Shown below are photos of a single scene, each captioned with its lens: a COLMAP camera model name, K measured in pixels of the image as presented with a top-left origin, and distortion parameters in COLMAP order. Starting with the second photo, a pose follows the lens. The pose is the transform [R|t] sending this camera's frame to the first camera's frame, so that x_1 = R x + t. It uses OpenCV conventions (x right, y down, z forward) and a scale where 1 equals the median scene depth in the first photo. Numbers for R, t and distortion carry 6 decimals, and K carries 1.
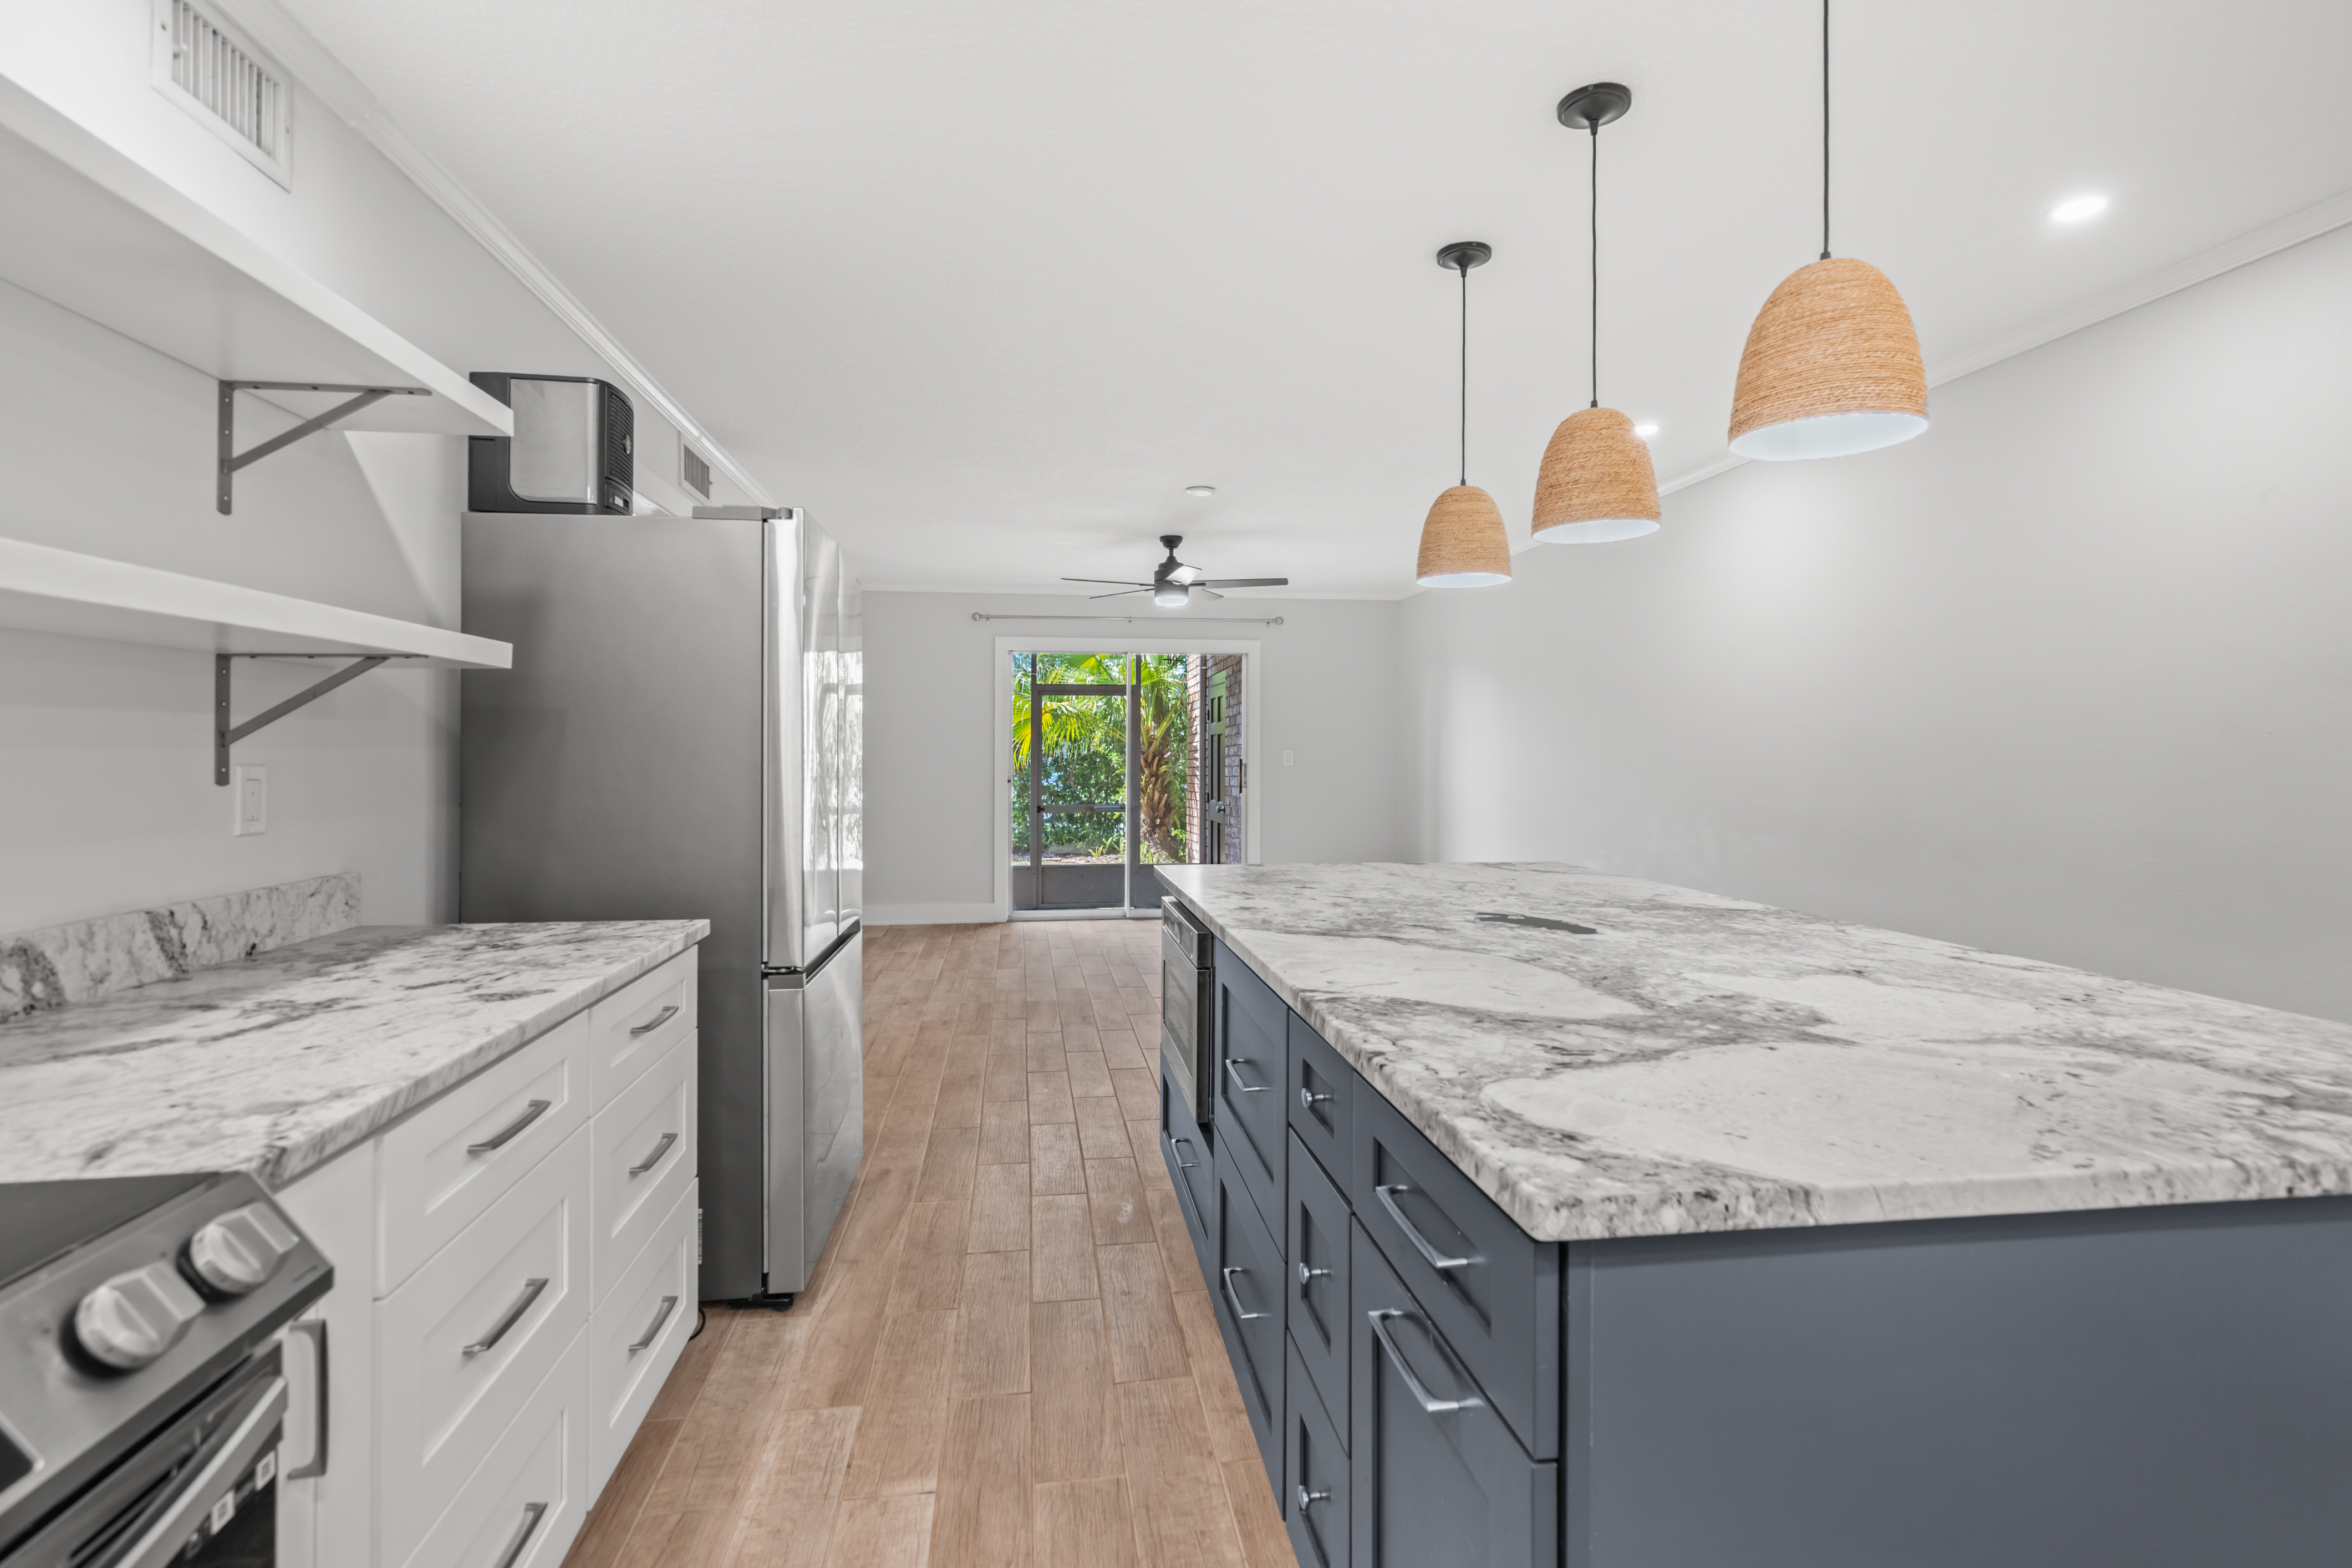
lens RADIAL K [[1098.4, 0, 1169.4], [0, 1098.4, 742.9], [0, 0, 1]] dist [-0.000010, 0.000253]
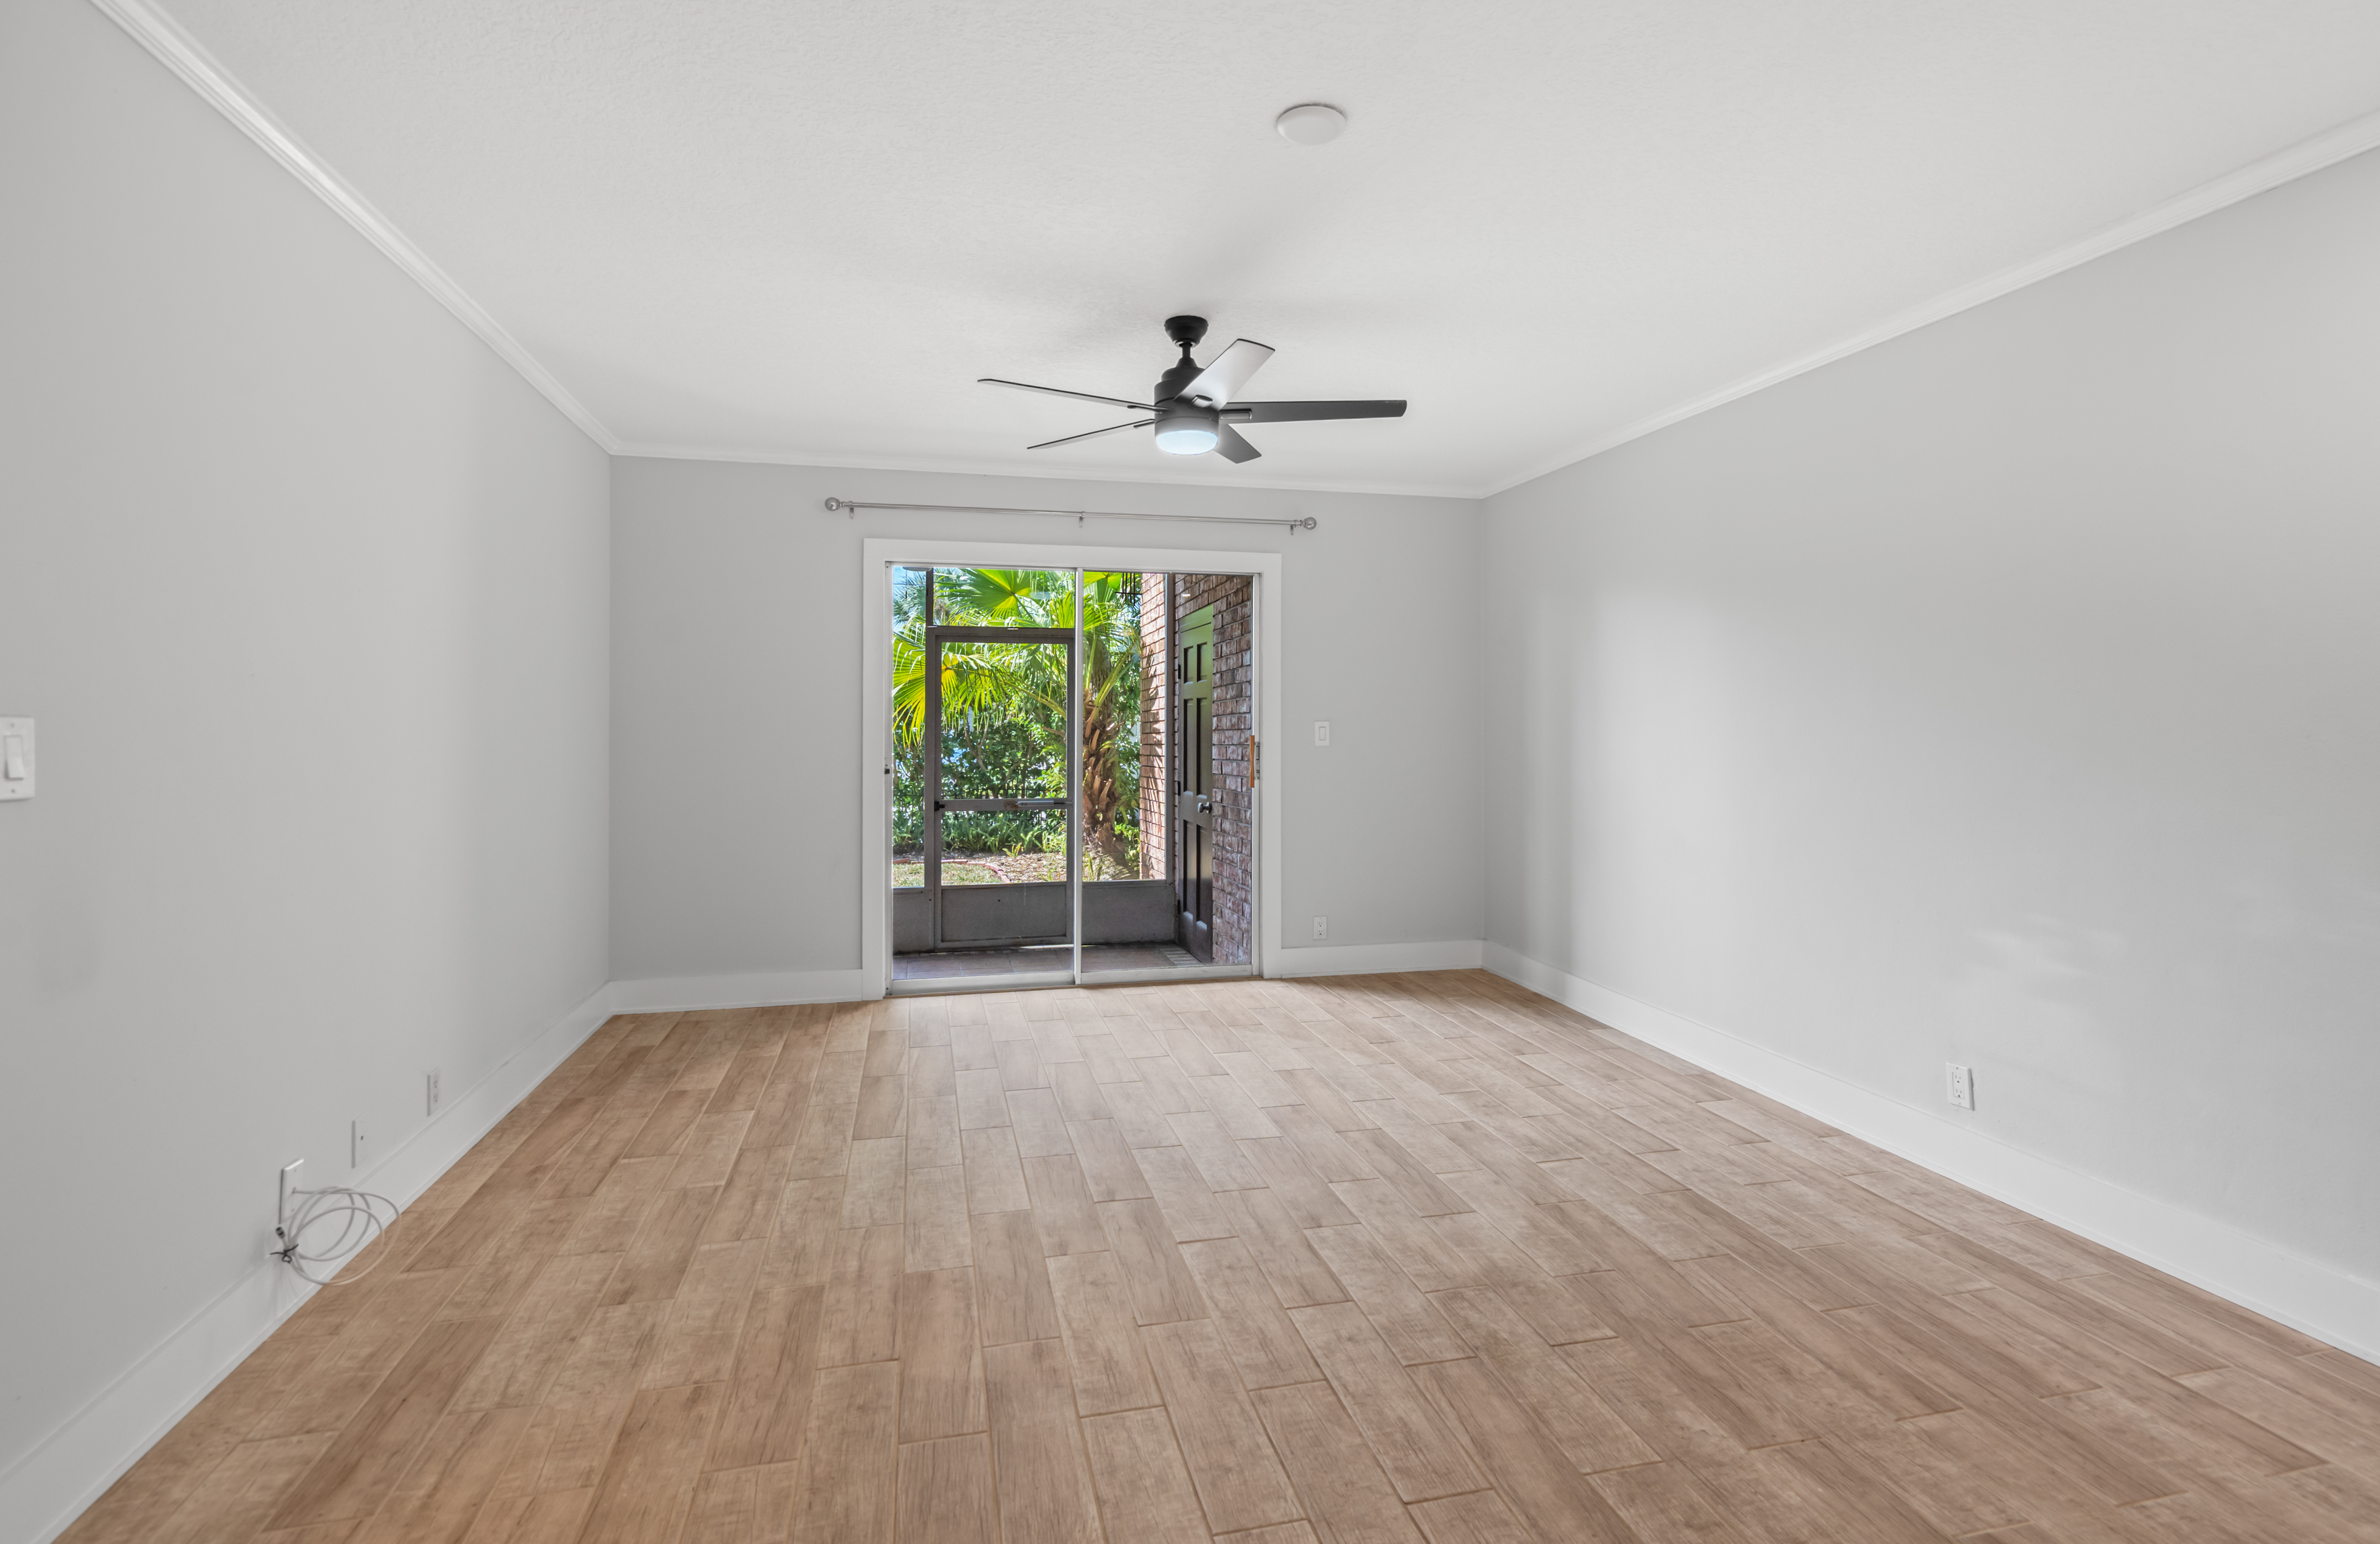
lens RADIAL K [[1122.2, 0, 1184.6], [0, 1122.2, 725.6], [0, 0, 1]] dist [-0.000496, -0.000025]
pose [[0.995296, 0.000253, 0.096877, -0.035052], [-0.001354, 0.999935, 0.011290, 0.001546], [-0.096868, -0.011368, 0.995232, 0.309193]]
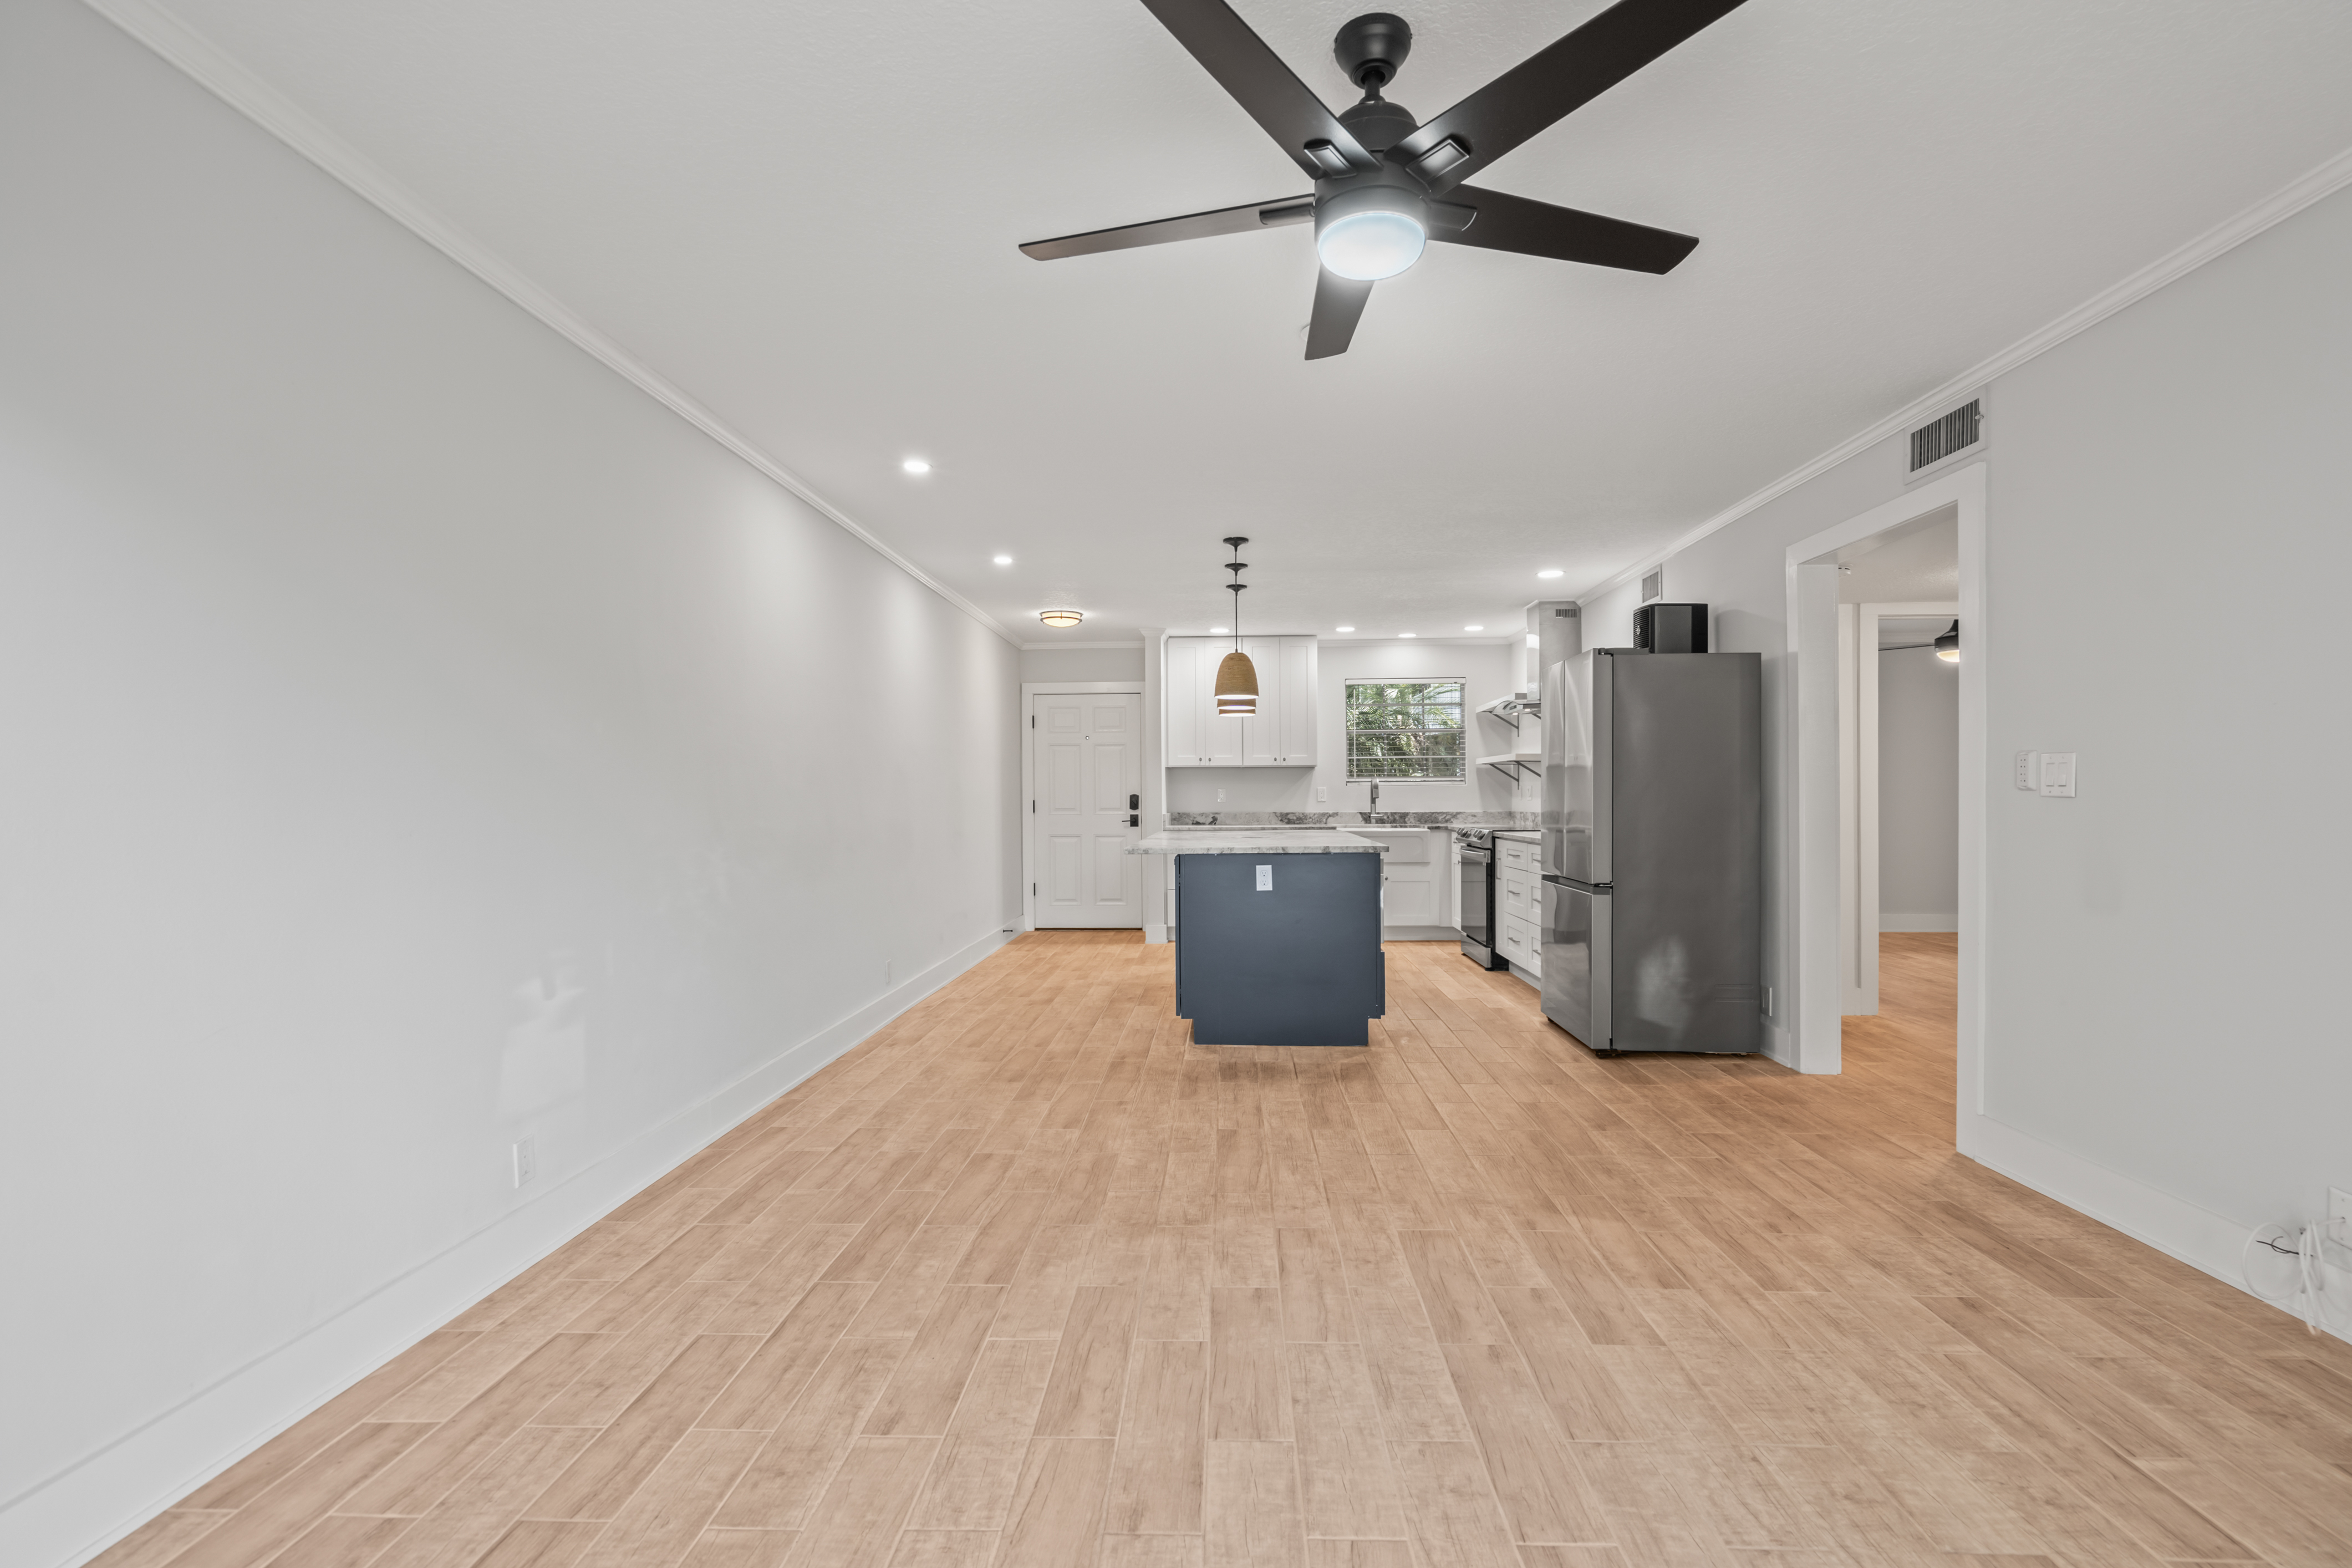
lens RADIAL K [[1082.6, 0, 1174.6], [0, 1082.6, 742.1], [0, 0, 1]] dist [-0.000893, 0.000142]
pose [[-0.982604, 0.015458, 0.185068, -0.001322], [0.004645, 0.998264, -0.058721, 0.017548], [-0.185655, -0.056840, -0.980970, 0.891752]]
